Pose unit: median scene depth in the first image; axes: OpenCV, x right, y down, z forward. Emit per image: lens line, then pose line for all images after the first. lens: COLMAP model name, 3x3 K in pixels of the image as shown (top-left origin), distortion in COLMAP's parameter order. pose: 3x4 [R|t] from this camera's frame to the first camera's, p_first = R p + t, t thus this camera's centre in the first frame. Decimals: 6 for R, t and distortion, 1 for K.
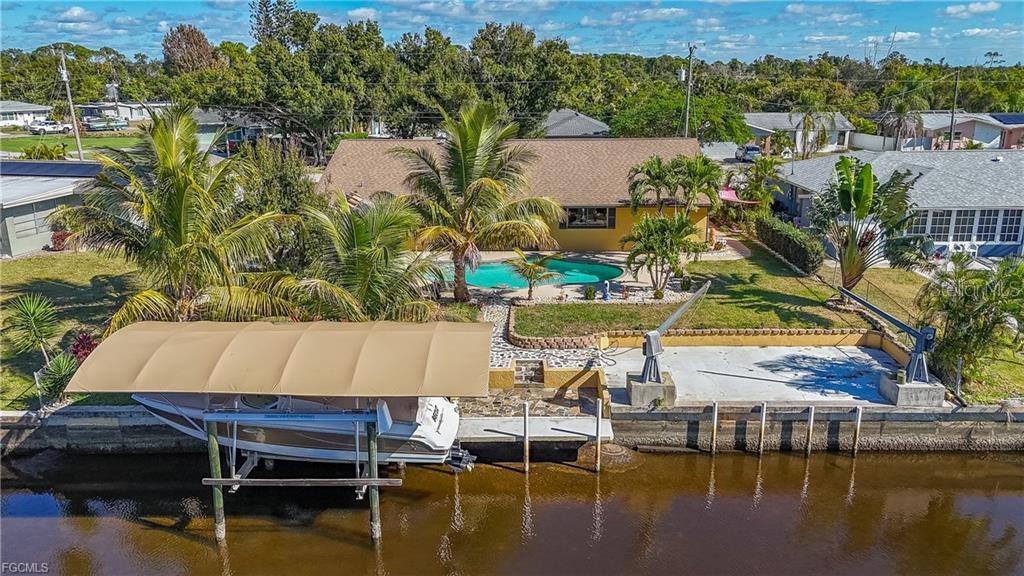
lens RADIAL K [[765.3, 0, 515.4], [0, 765.3, 287.9], [0, 0, 1]] dist [0.025388, -0.003379]
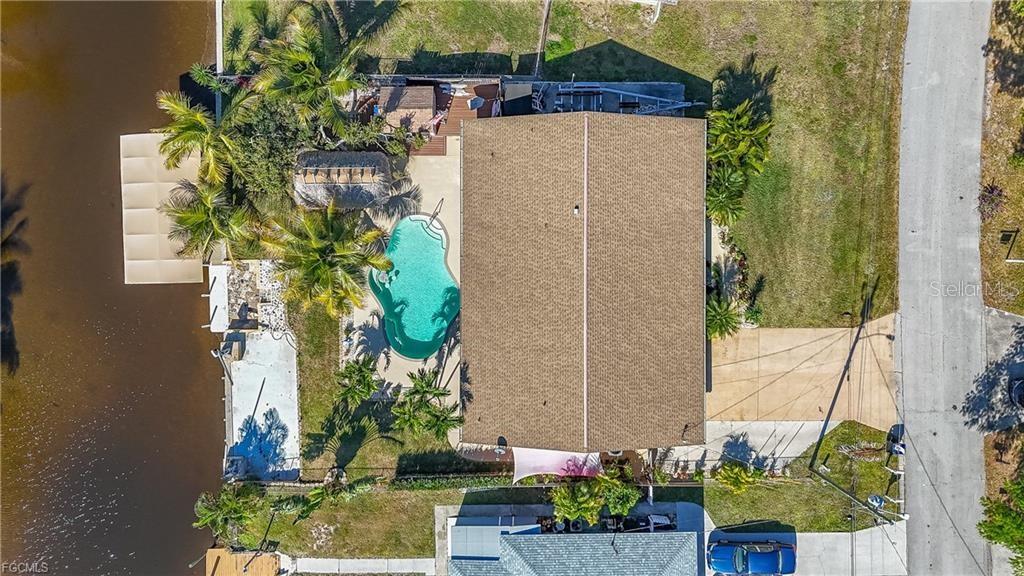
lens RADIAL K [[757.1, 0, 515.0], [0, 757.1, 288.4], [0, 0, 1]] dist [0.062746, -0.065422]
pose [[0.031467, 0.999488, 0.005719, 0.008109], [-0.257632, 0.002582, 0.966240, -2.123324], [0.965731, -0.031878, 0.257582, 1.178610]]
